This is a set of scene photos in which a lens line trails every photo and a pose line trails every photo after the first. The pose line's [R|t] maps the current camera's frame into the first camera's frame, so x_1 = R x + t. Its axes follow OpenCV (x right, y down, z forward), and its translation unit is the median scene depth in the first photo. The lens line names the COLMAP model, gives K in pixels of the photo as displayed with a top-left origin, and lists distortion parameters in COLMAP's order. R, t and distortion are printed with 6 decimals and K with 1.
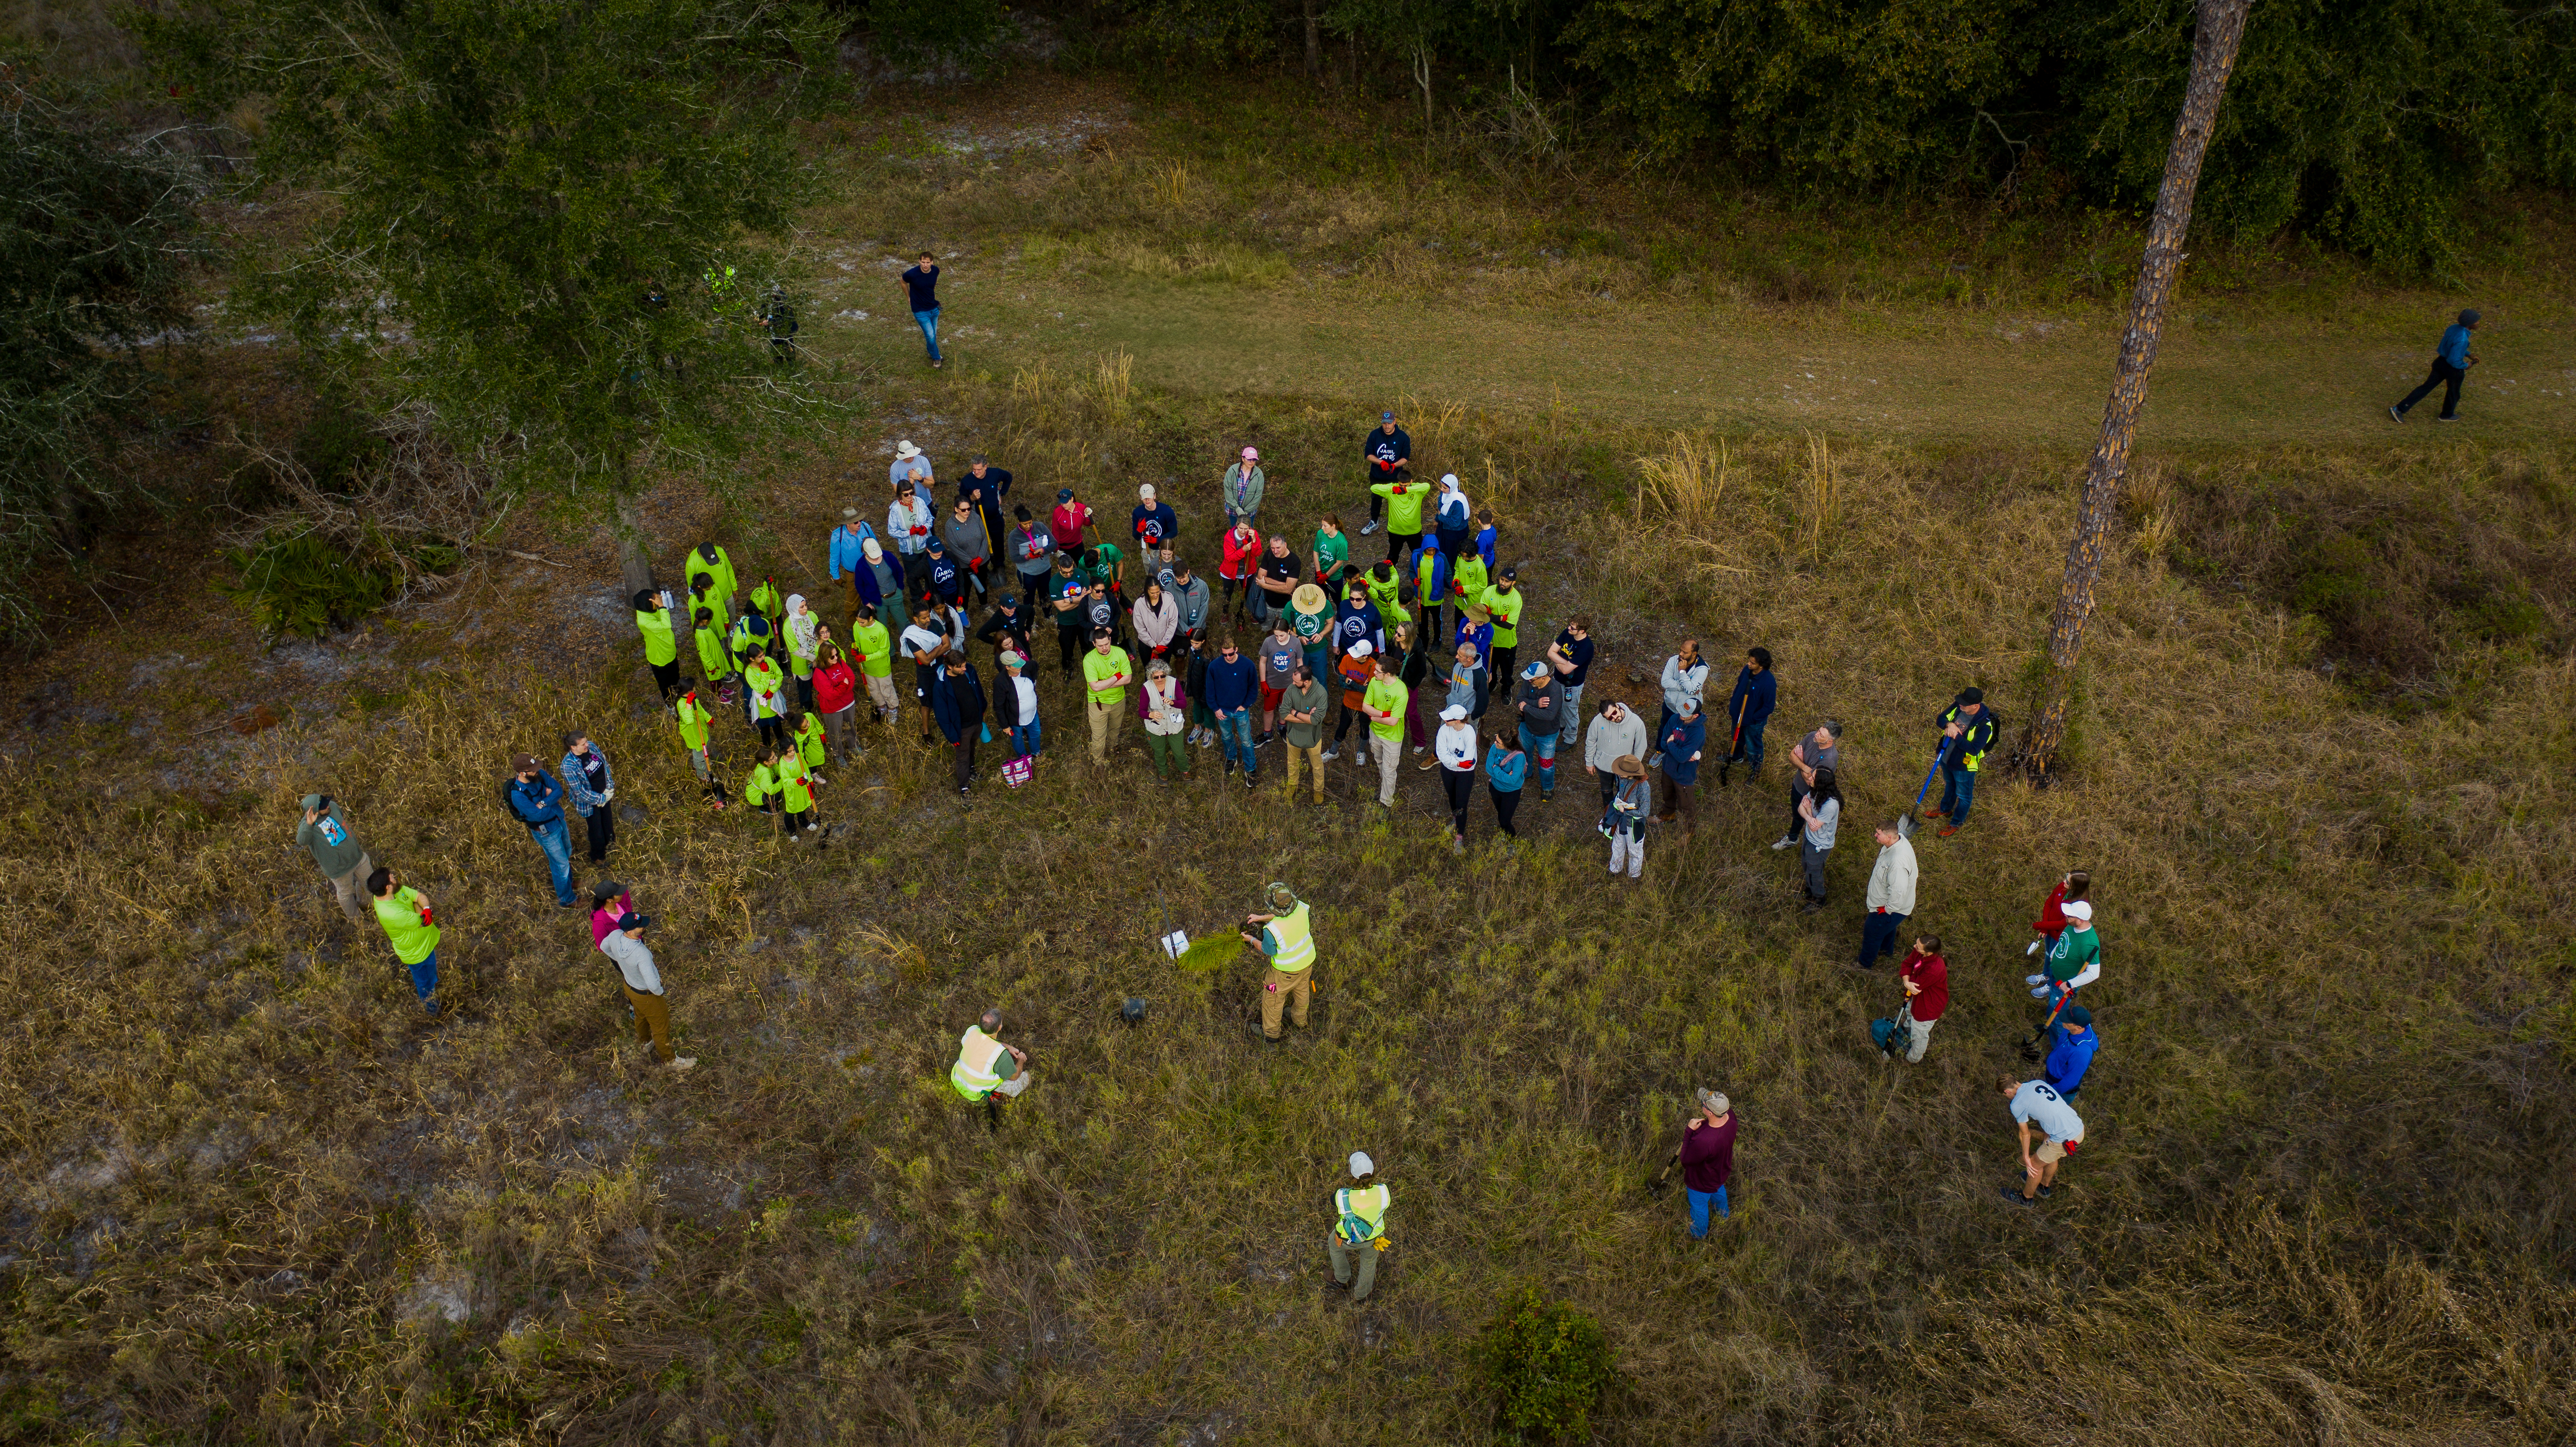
lens RADIAL K [[2045.6, 0, 1301.5], [0, 2045.6, 730.2], [0, 0, 1]] dist [-0.011367, 0.008202]
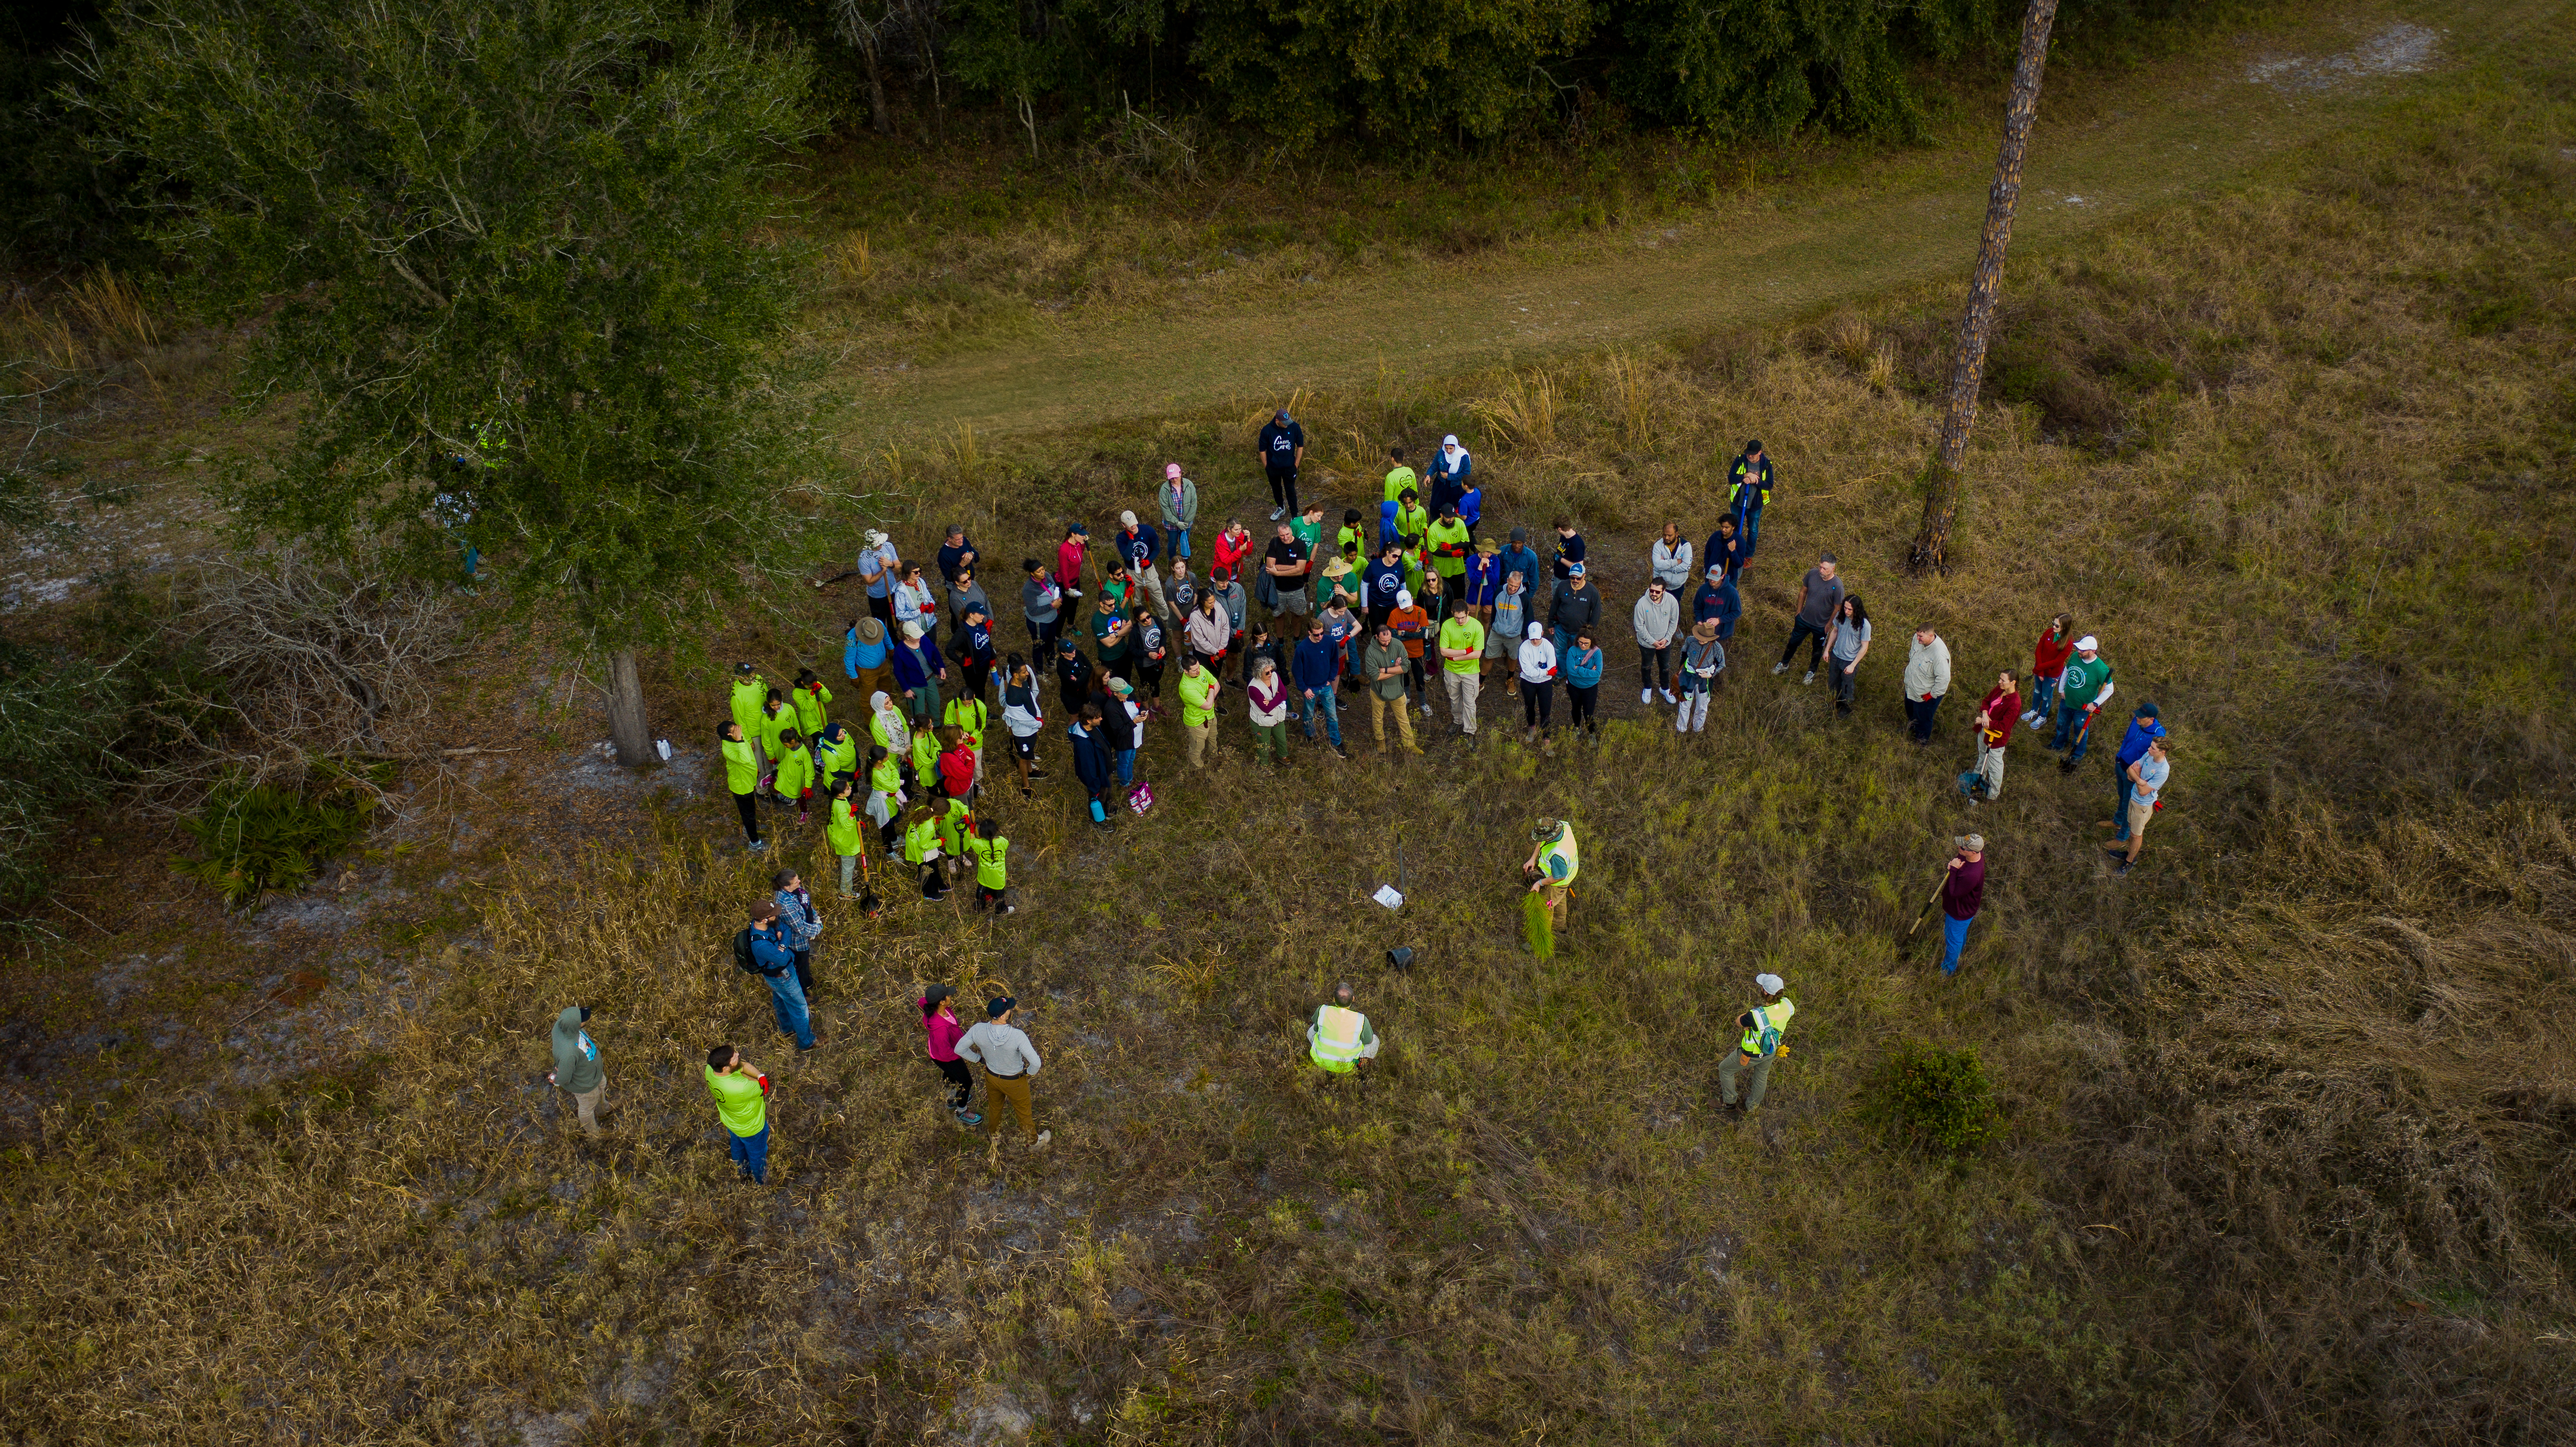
lens RADIAL K [[2045.6, 0, 1301.5], [0, 2045.6, 730.2], [0, 0, 1]] dist [-0.011367, 0.008202]
pose [[0.897558, -0.264022, 0.353103, -0.448387], [0.270489, 0.962195, 0.031891, -0.026264], [-0.348174, 0.066886, 0.935041, 0.001170]]
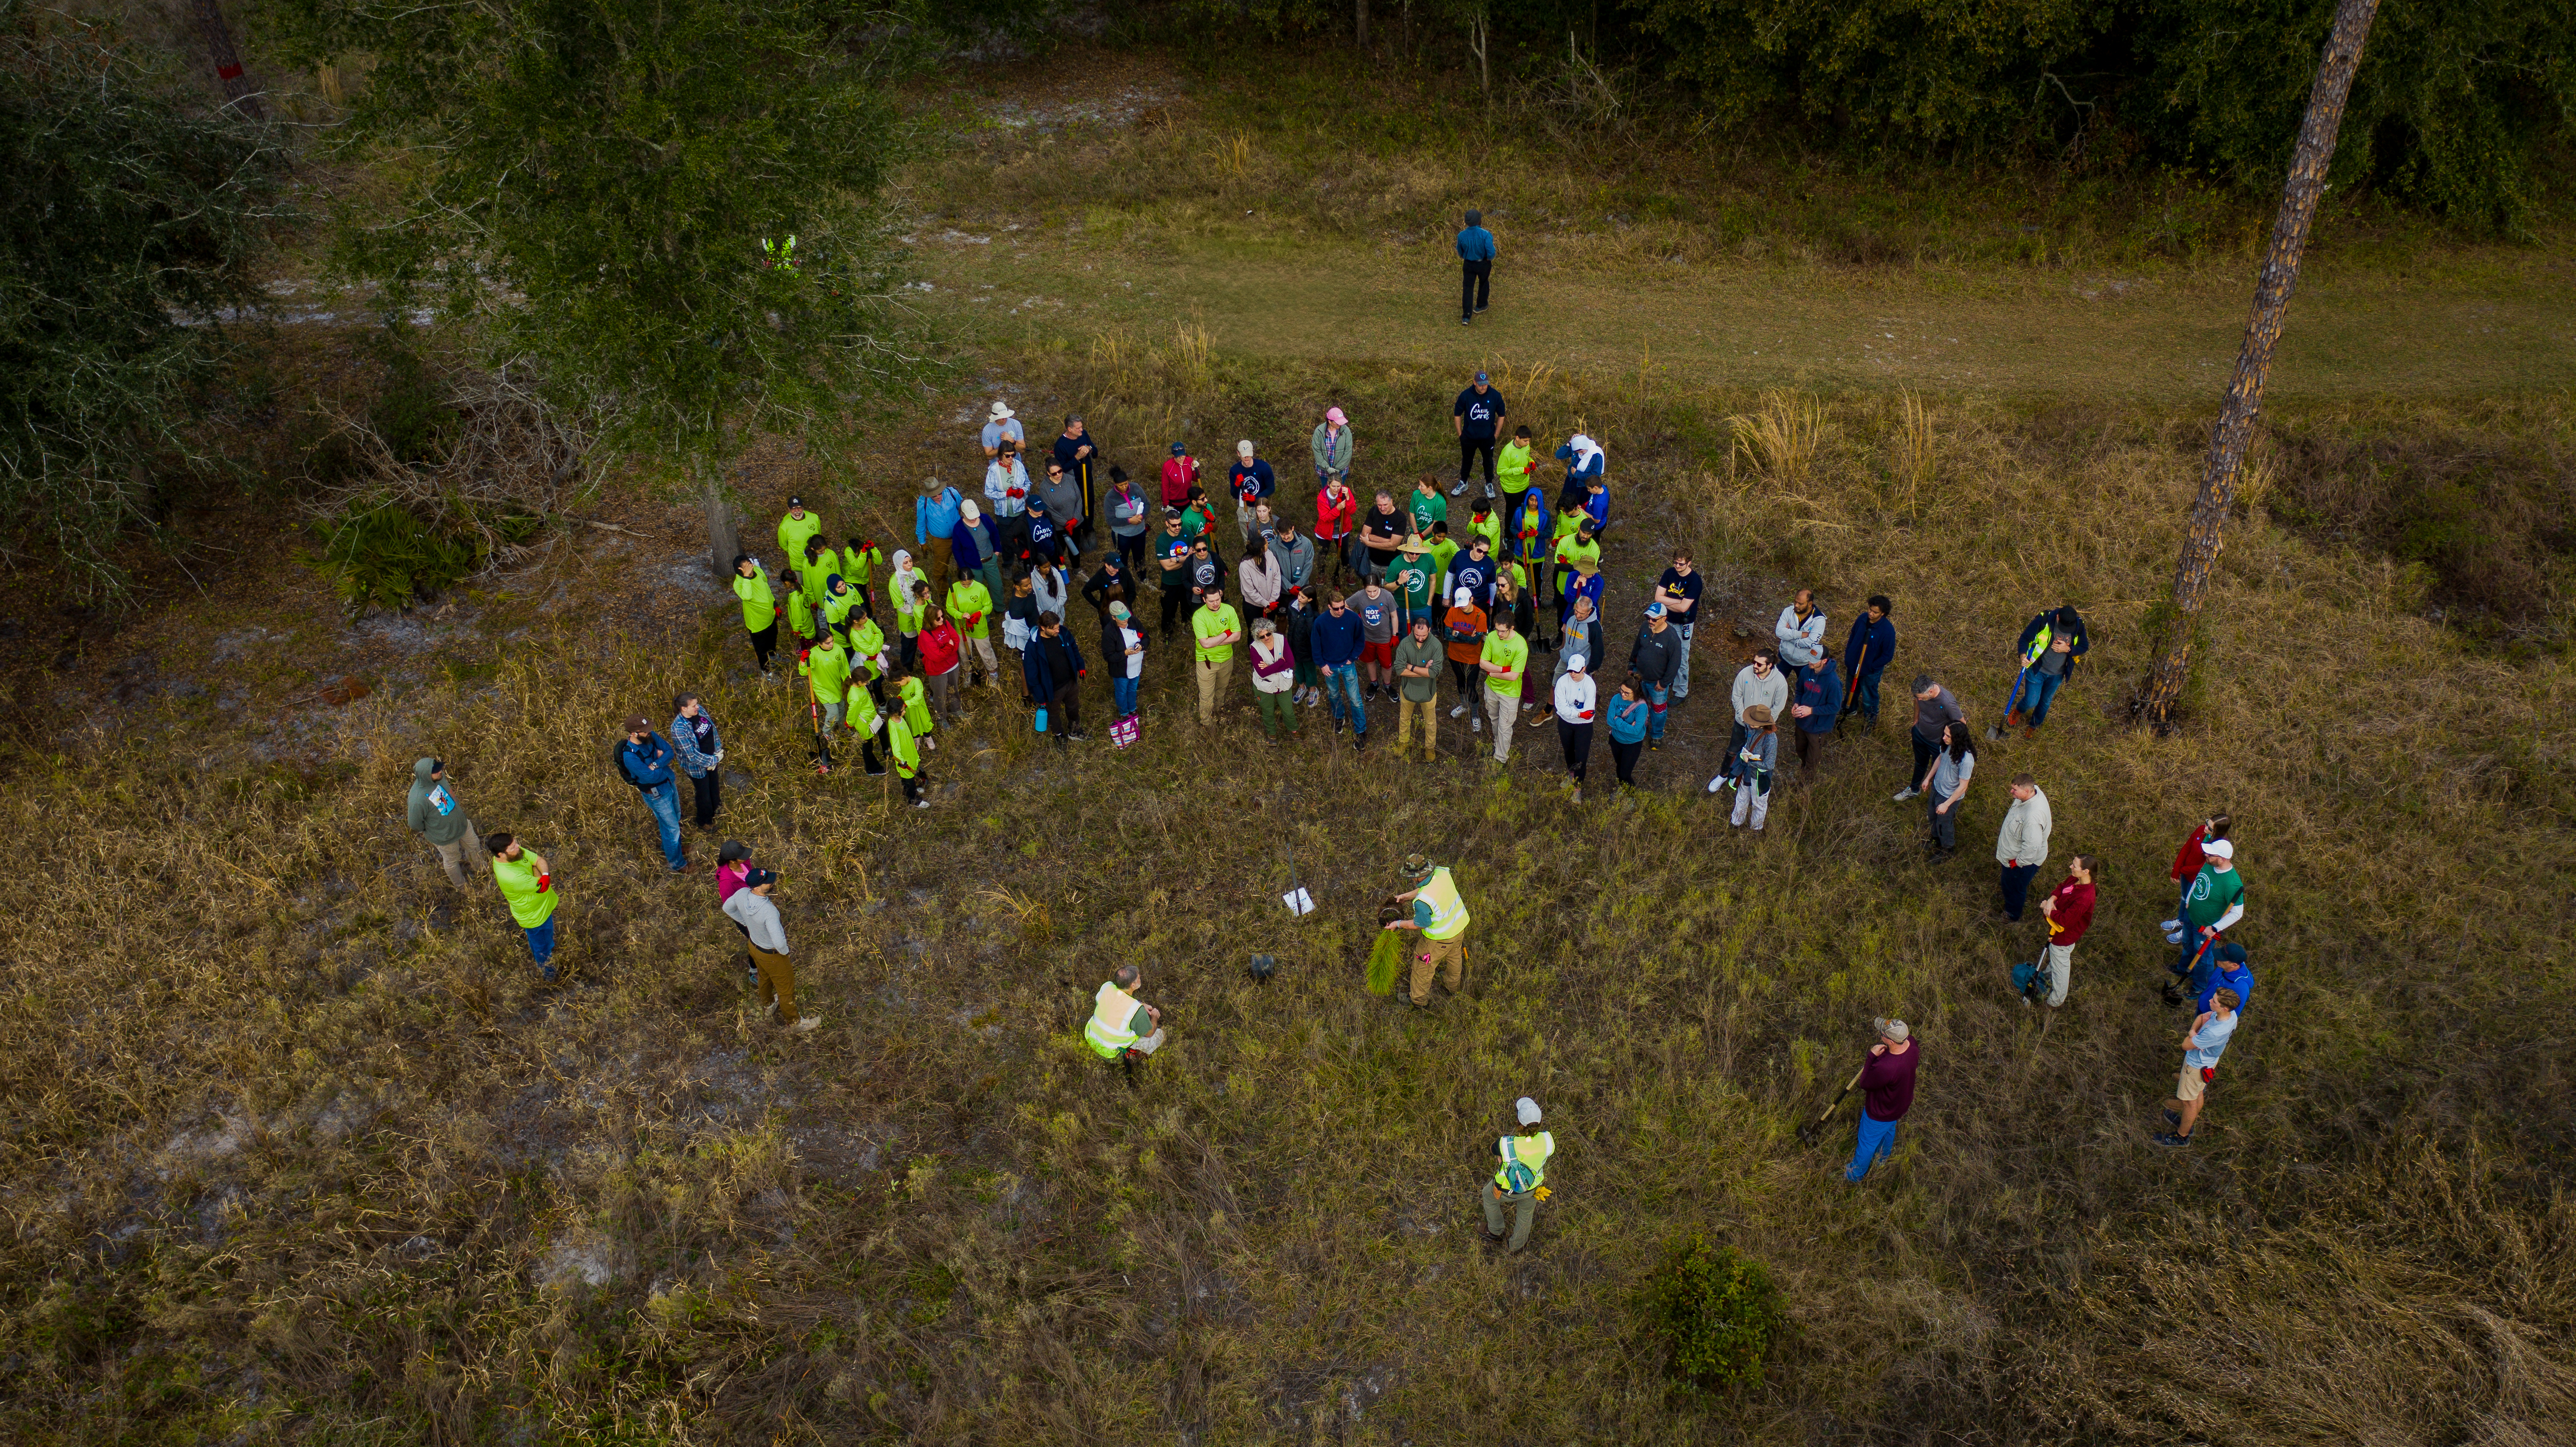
lens RADIAL K [[2045.6, 0, 1301.5], [0, 2045.6, 730.2], [0, 0, 1]] dist [-0.011367, 0.008202]
pose [[0.999909, -0.011683, 0.006713, -0.063834], [0.011695, 0.999930, -0.001717, 0.023183], [-0.006693, 0.001795, 0.999976, 0.012711]]
